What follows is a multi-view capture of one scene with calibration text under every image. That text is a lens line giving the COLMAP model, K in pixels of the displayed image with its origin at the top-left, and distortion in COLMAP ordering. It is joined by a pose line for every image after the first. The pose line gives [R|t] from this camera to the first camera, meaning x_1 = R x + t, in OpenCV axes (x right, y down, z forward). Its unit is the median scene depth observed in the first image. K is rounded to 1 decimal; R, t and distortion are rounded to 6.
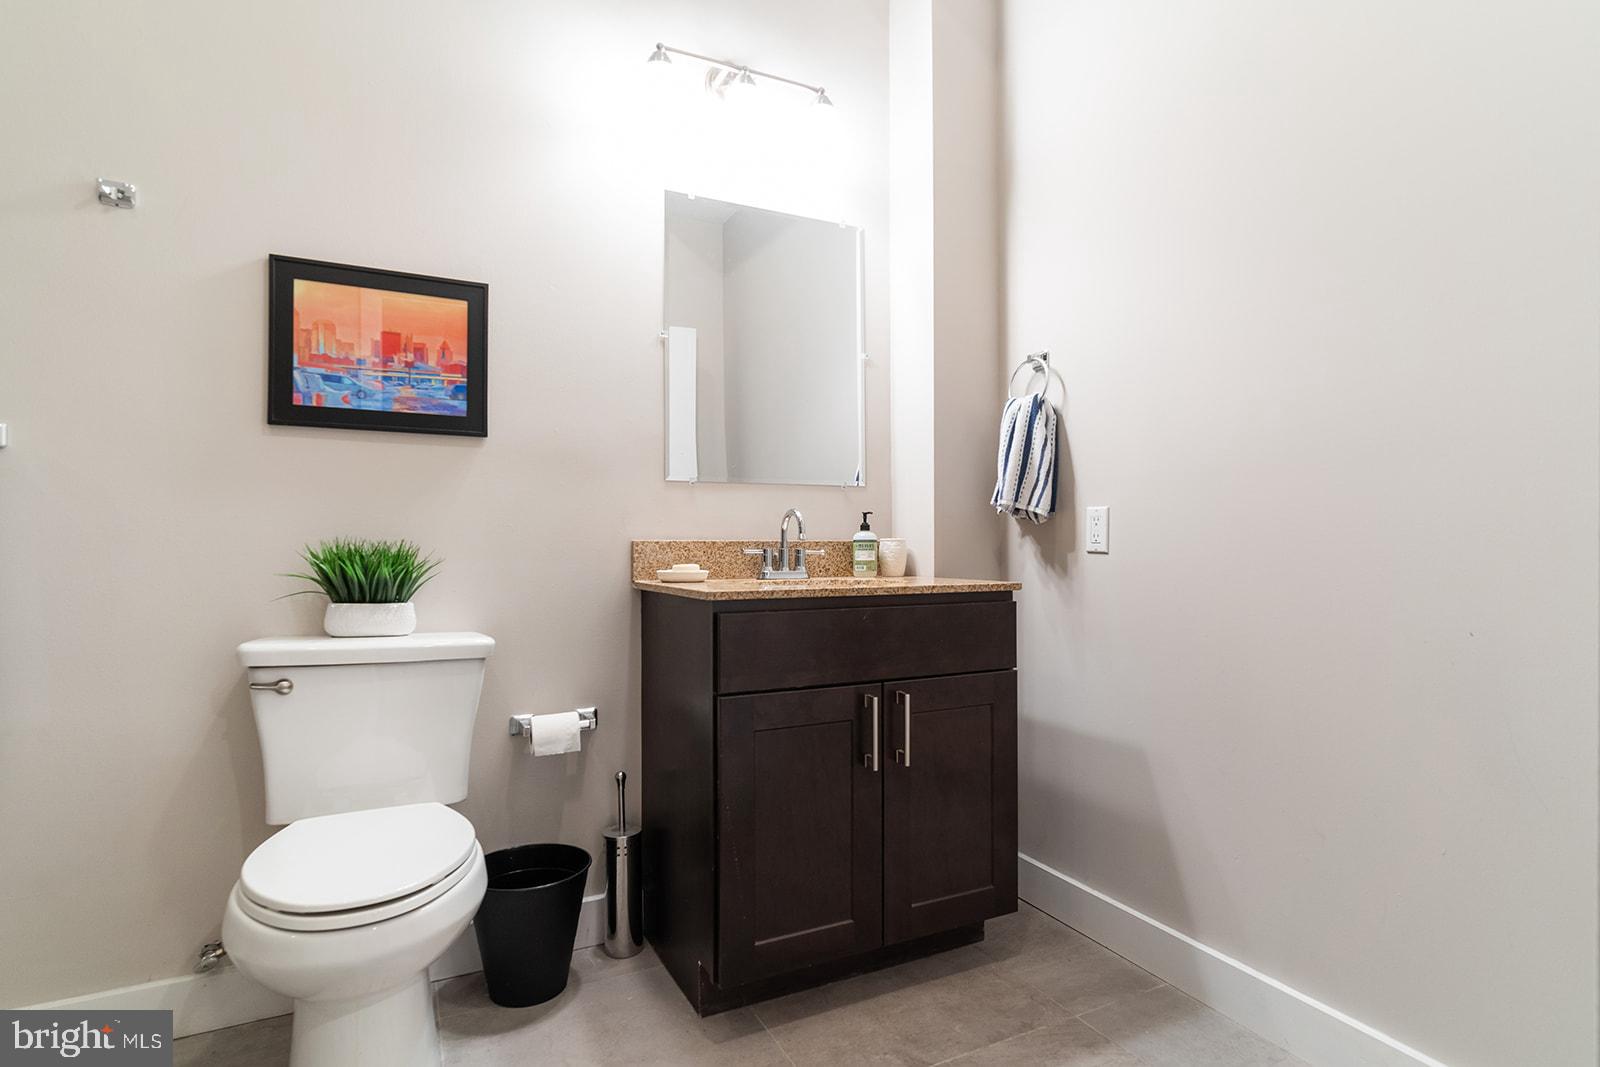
lens RADIAL K [[814.8, 0, 799.1], [0, 814.8, 539.8], [0, 0, 1]] dist [-0.001453, -0.000183]
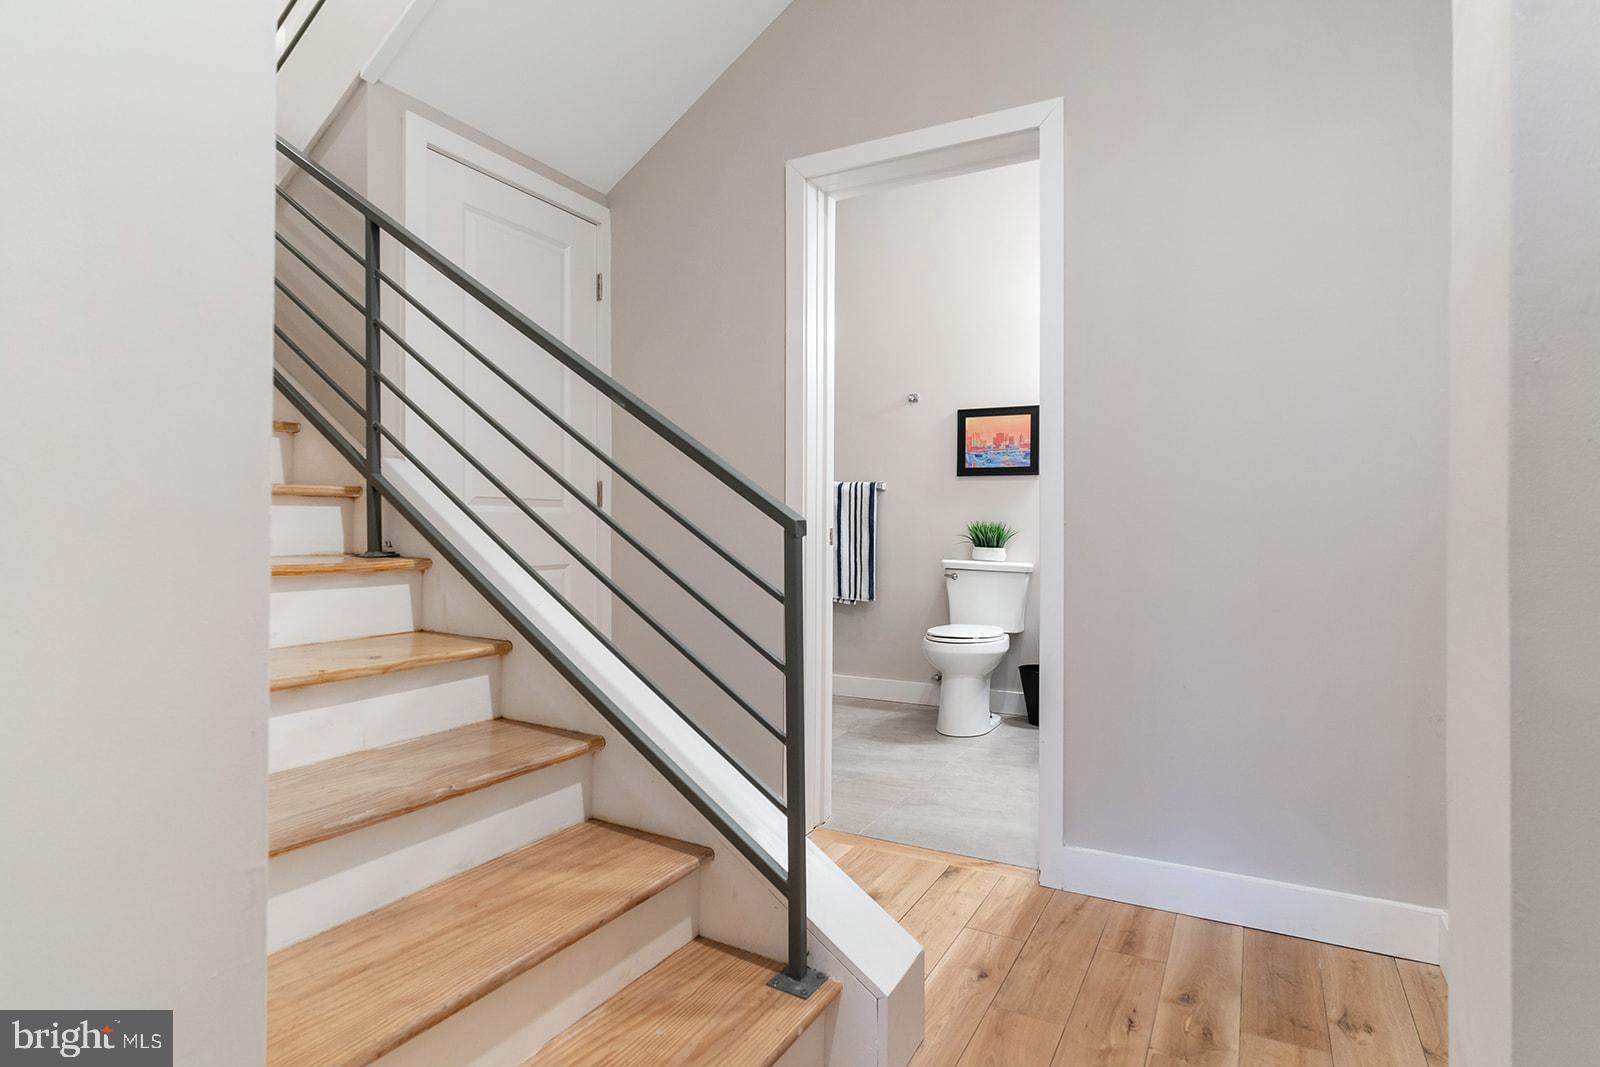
lens RADIAL K [[848.3, 0, 801.7], [0, 848.3, 539.7], [0, 0, 1]] dist [-0.002619, -0.000657]
pose [[0.578266, 0.018414, -0.815640, 1.181871], [-0.002904, 0.999785, 0.020512, 0.003408], [0.815843, -0.009493, 0.578195, -0.894745]]
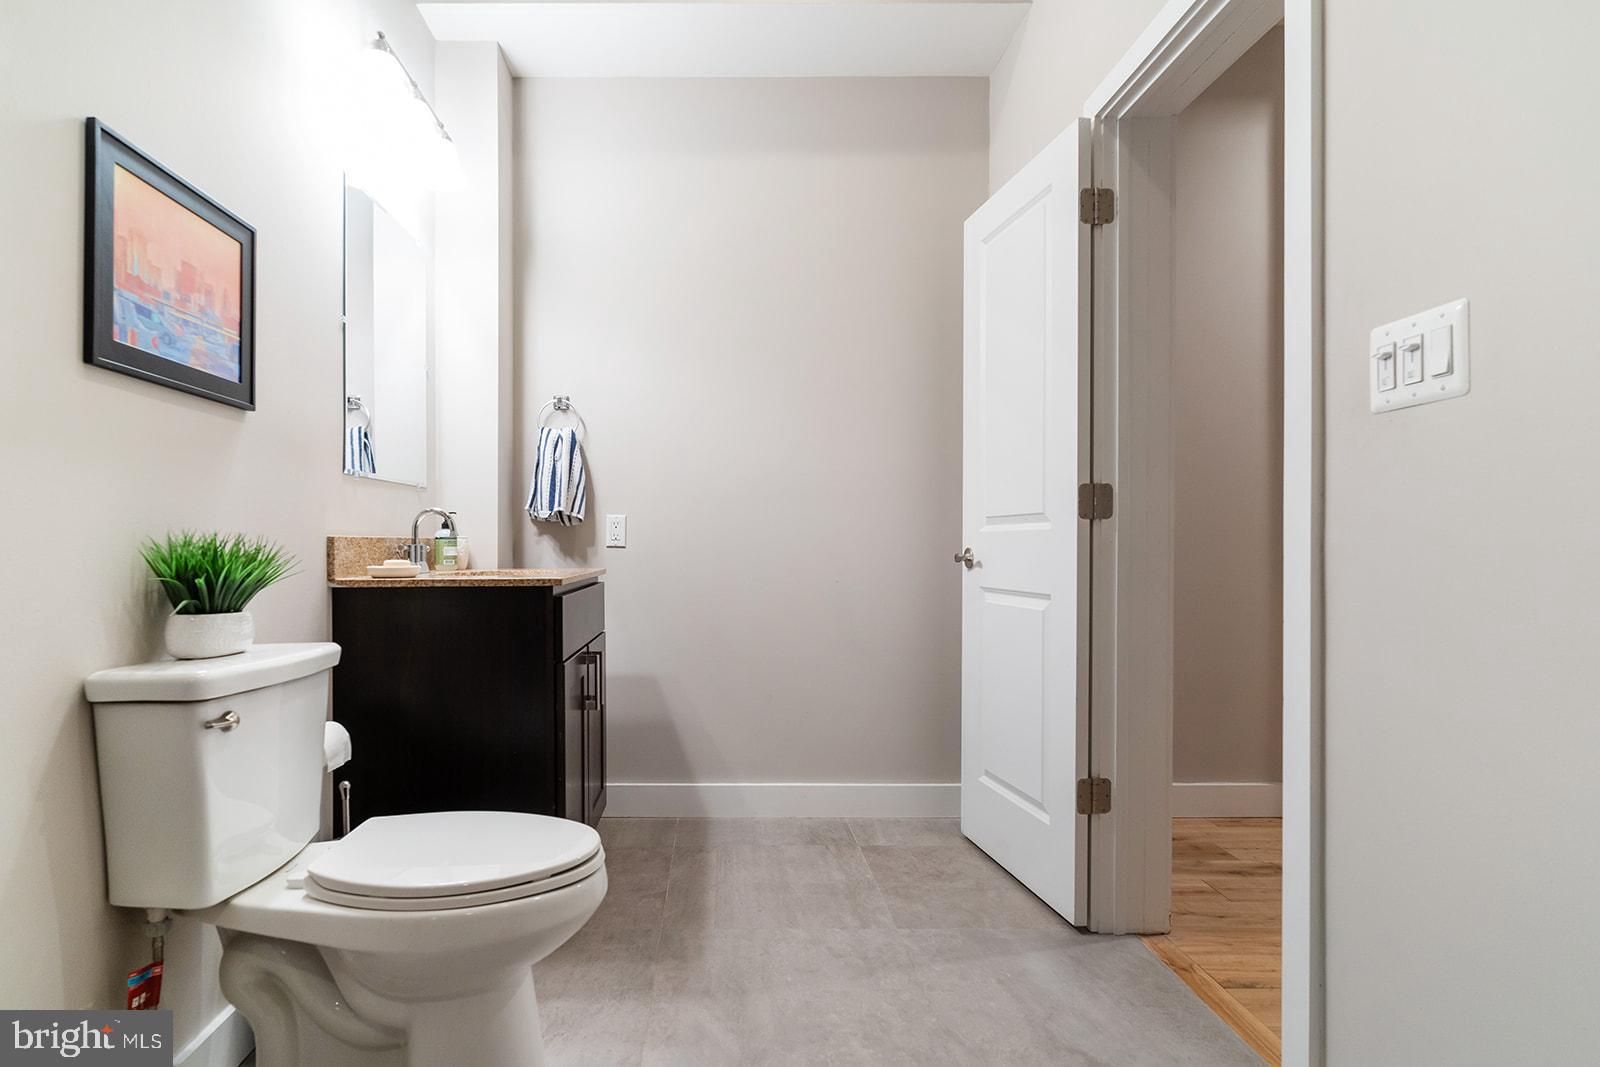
lens RADIAL K [[856.0, 0, 733.4], [0, 856.0, 539.9], [0, 0, 1]] dist [0.000446, -0.000015]
pose [[0.430784, 0.003271, 0.902449, -1.019762], [-0.003372, 0.999992, -0.002015, 0.006477], [-0.902449, -0.002175, 0.430792, 0.187691]]
